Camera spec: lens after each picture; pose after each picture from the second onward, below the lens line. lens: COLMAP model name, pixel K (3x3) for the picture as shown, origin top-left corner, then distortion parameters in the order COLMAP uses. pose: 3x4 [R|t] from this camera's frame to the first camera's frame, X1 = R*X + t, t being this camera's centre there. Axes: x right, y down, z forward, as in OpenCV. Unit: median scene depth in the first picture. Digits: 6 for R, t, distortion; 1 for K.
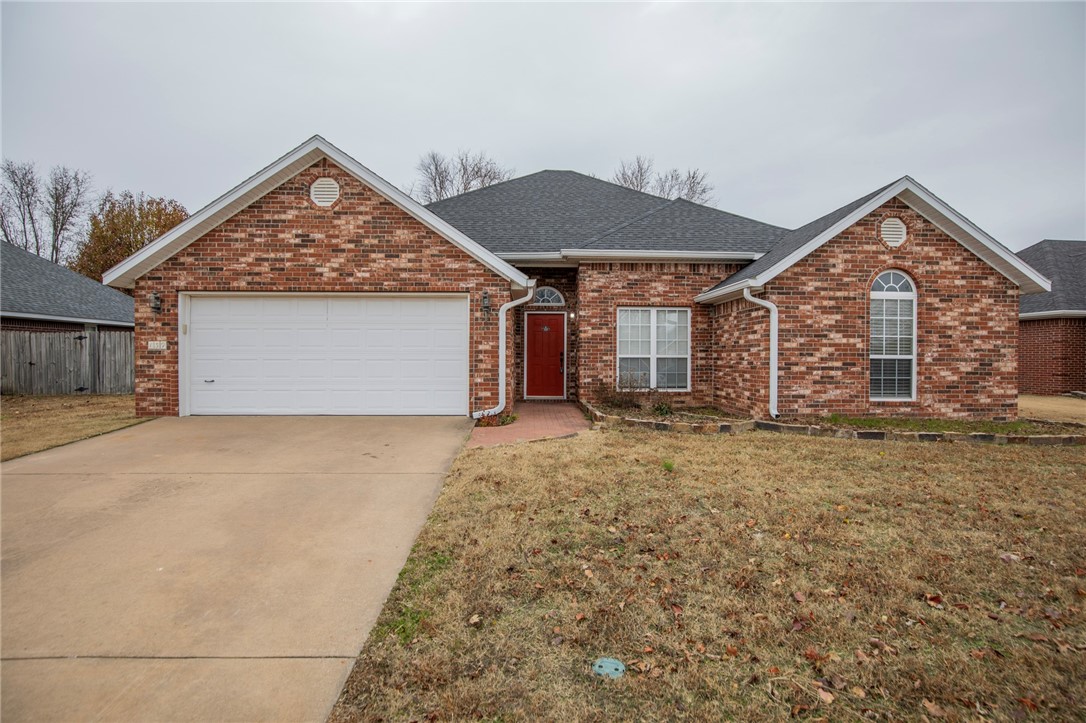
lens RADIAL K [[499.8, 0, 593.3], [0, 499.8, 360.5], [0, 0, 1]] dist [-0.028266, 0.001065]
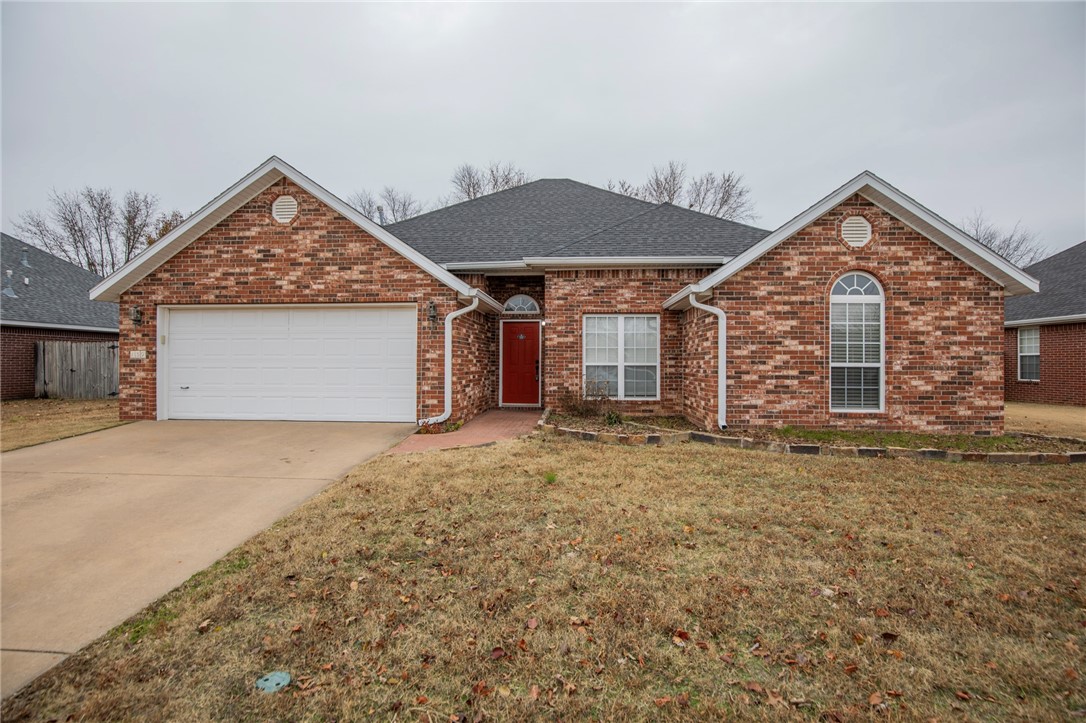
lens RADIAL K [[499.8, 0, 573.7], [0, 499.8, 360.7], [0, 0, 1]] dist [-0.028266, 0.001065]
pose [[0.994649, -0.001371, -0.103307, 0.174296], [0.000003, 0.999912, -0.013249, -0.003017], [0.103316, 0.013178, 0.994561, 0.017440]]
